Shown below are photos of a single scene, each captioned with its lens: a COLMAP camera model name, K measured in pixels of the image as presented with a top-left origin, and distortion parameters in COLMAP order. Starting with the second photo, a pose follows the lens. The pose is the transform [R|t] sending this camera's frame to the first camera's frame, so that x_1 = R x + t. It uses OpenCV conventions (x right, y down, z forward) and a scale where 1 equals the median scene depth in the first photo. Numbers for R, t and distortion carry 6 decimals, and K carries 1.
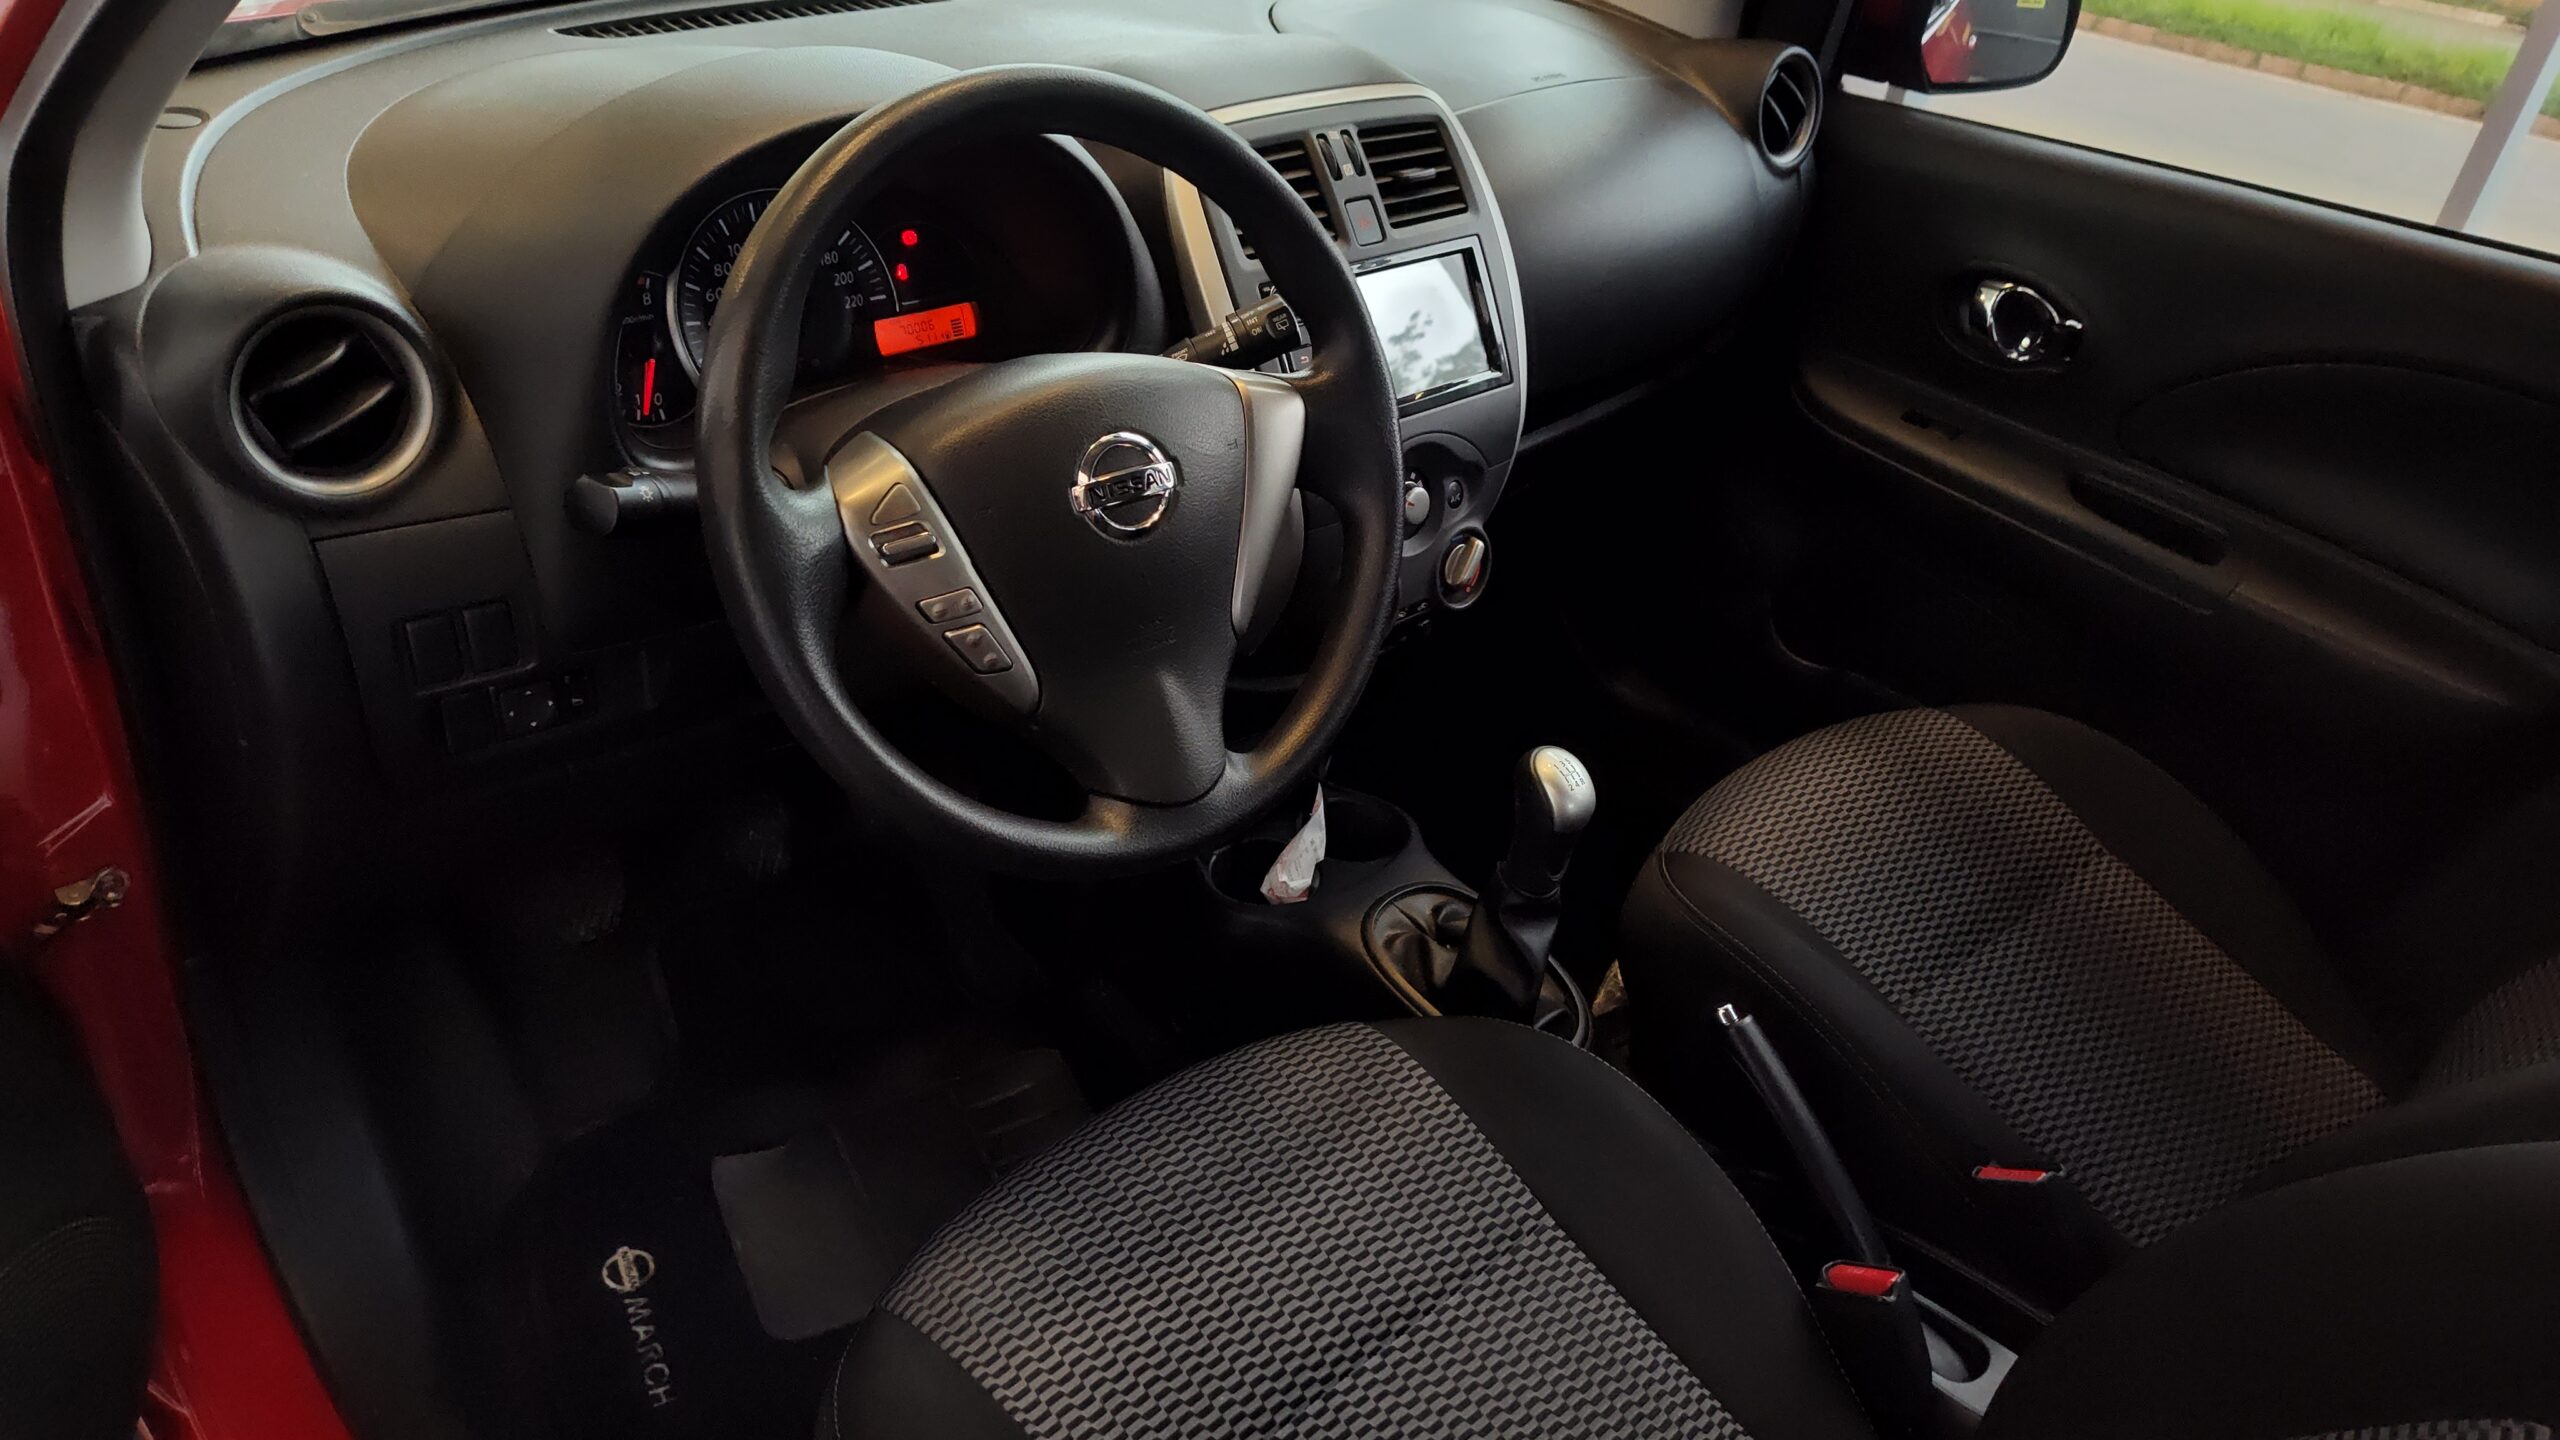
lens RADIAL K [[1777.1, 0, 1282.9], [0, 1777.1, 725.3], [0, 0, 1]] dist [0.020636, -0.030223]
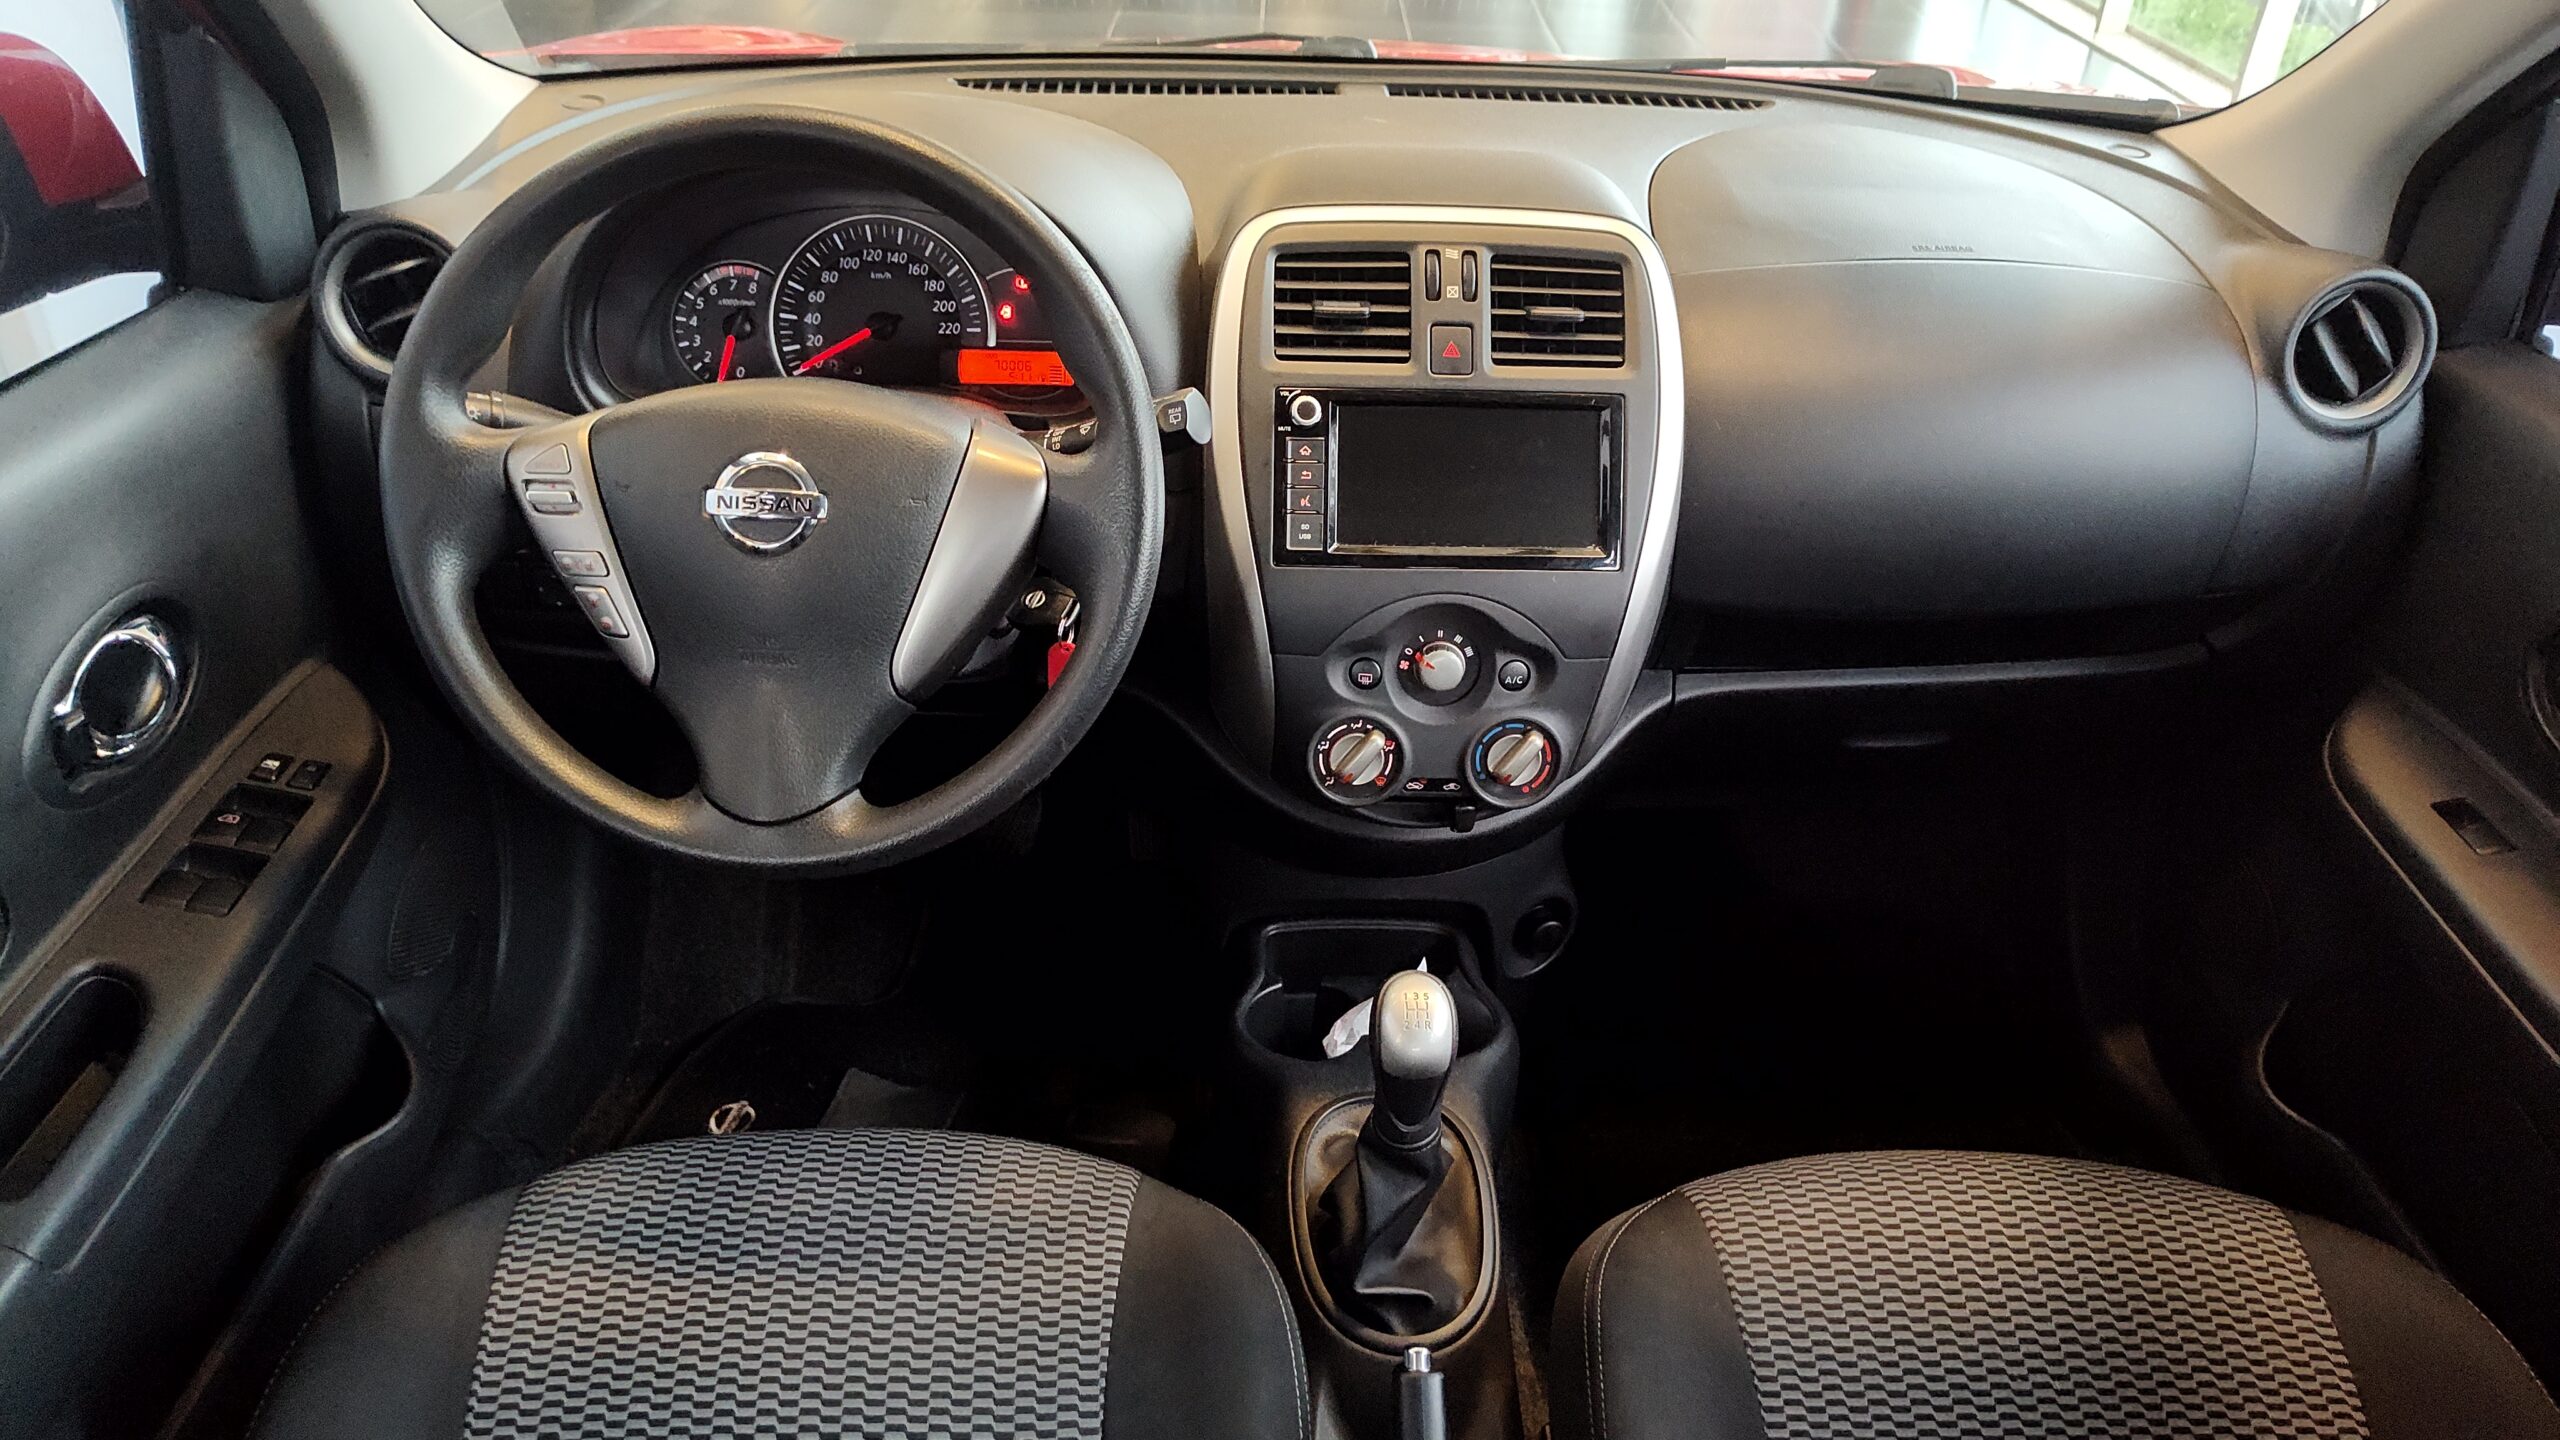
lens RADIAL K [[1777.1, 0, 1285.6], [0, 1777.1, 707.2], [0, 0, 1]] dist [0.020636, -0.030223]
pose [[0.754405, 0.288836, -0.589446, 0.562474], [-0.334130, 0.941917, 0.033913, -0.114906], [0.565004, 0.171368, 0.807095, 0.256662]]
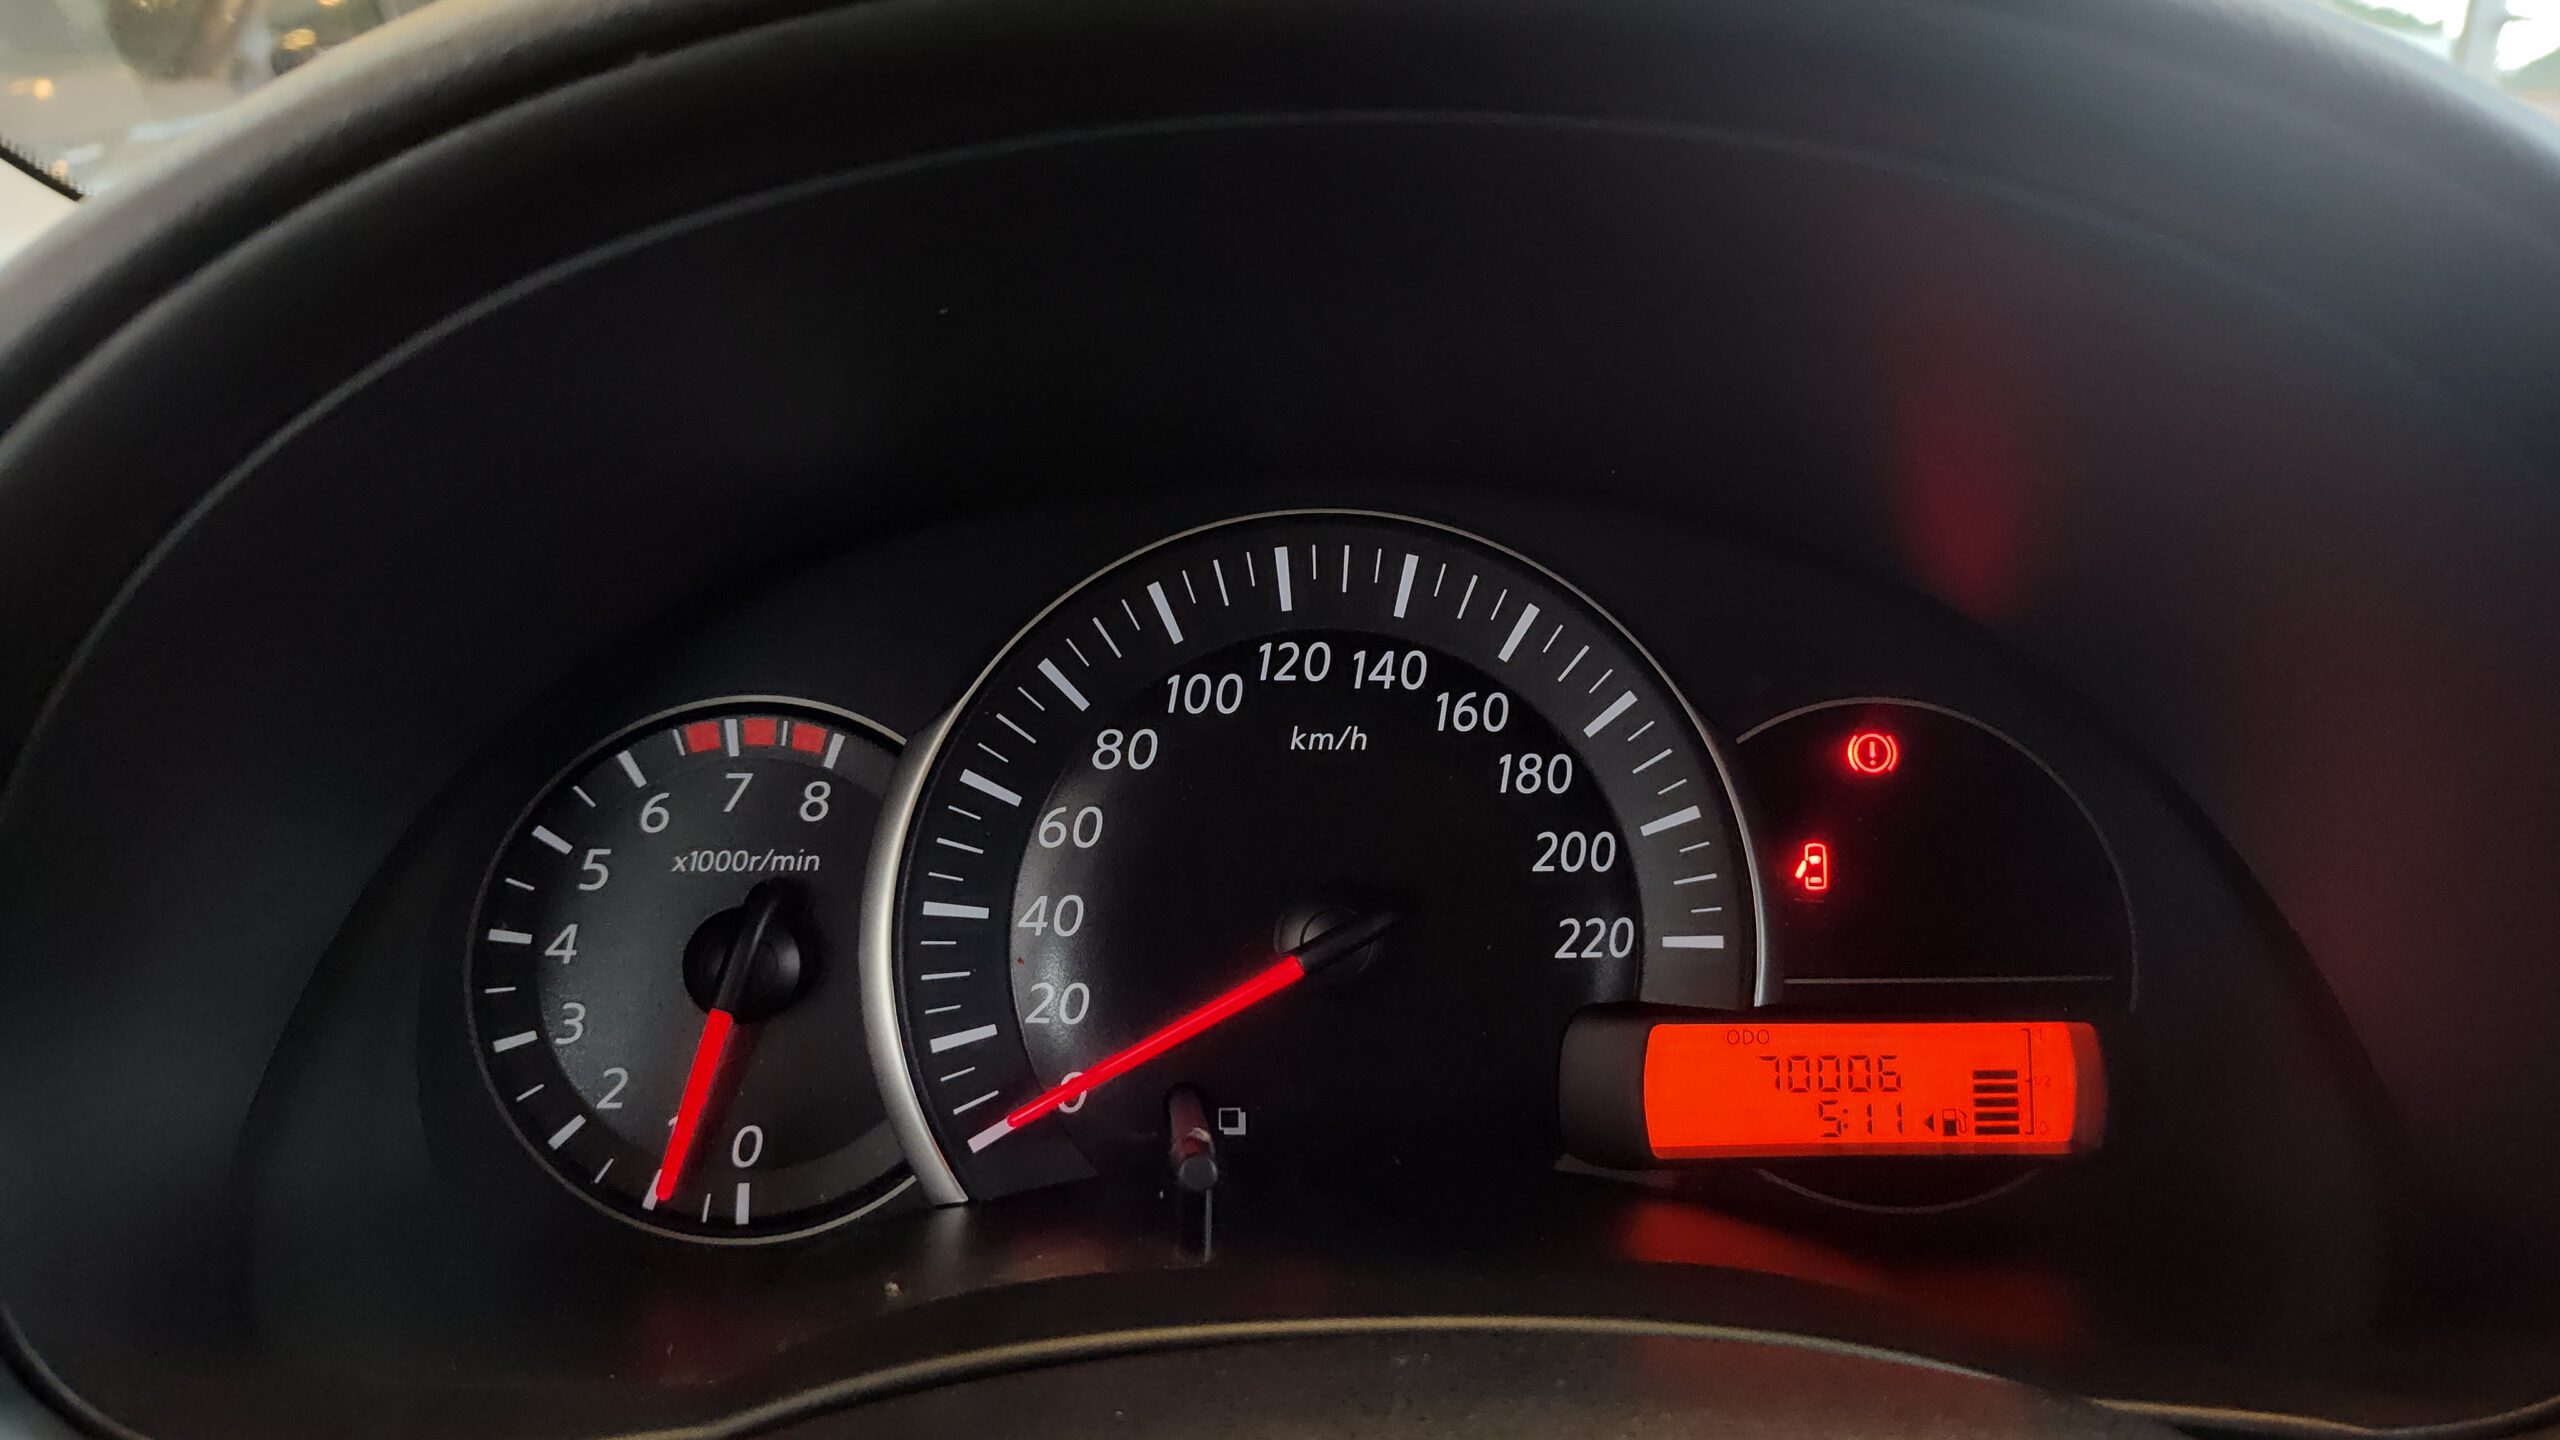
lens RADIAL K [[1777.1, 0, 1253.7], [0, 1777.1, 718.8], [0, 0, 1]] dist [0.020636, -0.030223]
pose [[0.776676, 0.107661, -0.620632, -0.106236], [-0.306762, 0.925198, -0.223397, -0.175532], [0.550156, 0.363894, 0.751605, 0.688297]]
